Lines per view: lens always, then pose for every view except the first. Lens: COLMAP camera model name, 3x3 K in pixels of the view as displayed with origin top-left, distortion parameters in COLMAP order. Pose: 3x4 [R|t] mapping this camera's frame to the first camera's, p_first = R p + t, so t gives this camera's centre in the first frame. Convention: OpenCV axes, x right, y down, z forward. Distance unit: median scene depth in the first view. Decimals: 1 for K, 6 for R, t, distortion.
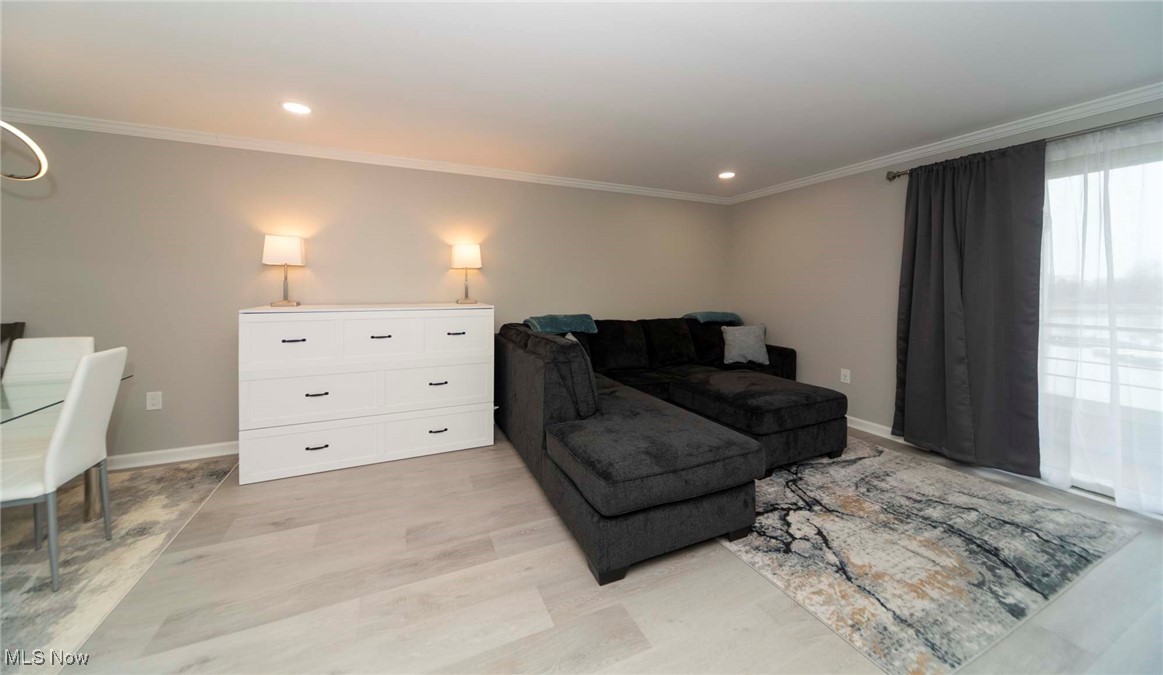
lens RADIAL K [[405.5, 0, 580.9], [0, 405.5, 337.7], [0, 0, 1]] dist [-0.012080, -0.000150]
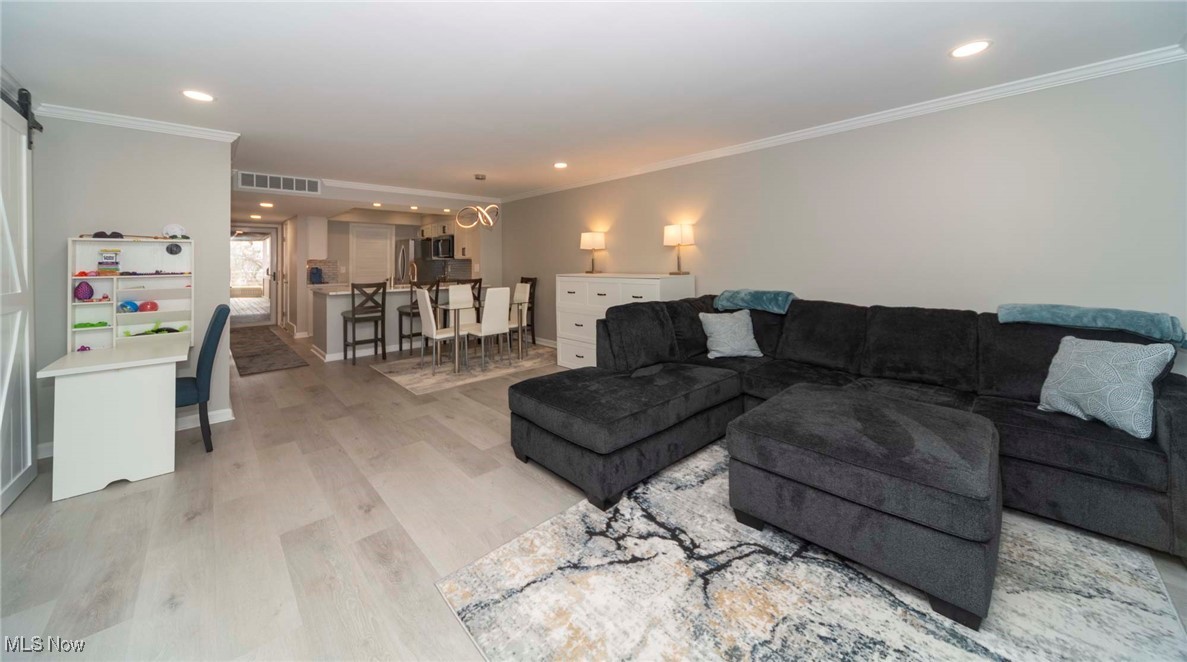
lens RADIAL K [[407.1, 0, 594.0], [0, 407.1, 327.6], [0, 0, 1]] dist [0.003022, 0.000057]
pose [[0.330026, 0.152515, -0.931570, 1.171393], [-0.091634, 0.987377, 0.129189, -0.097282], [0.939514, 0.042728, 0.339835, 0.536271]]
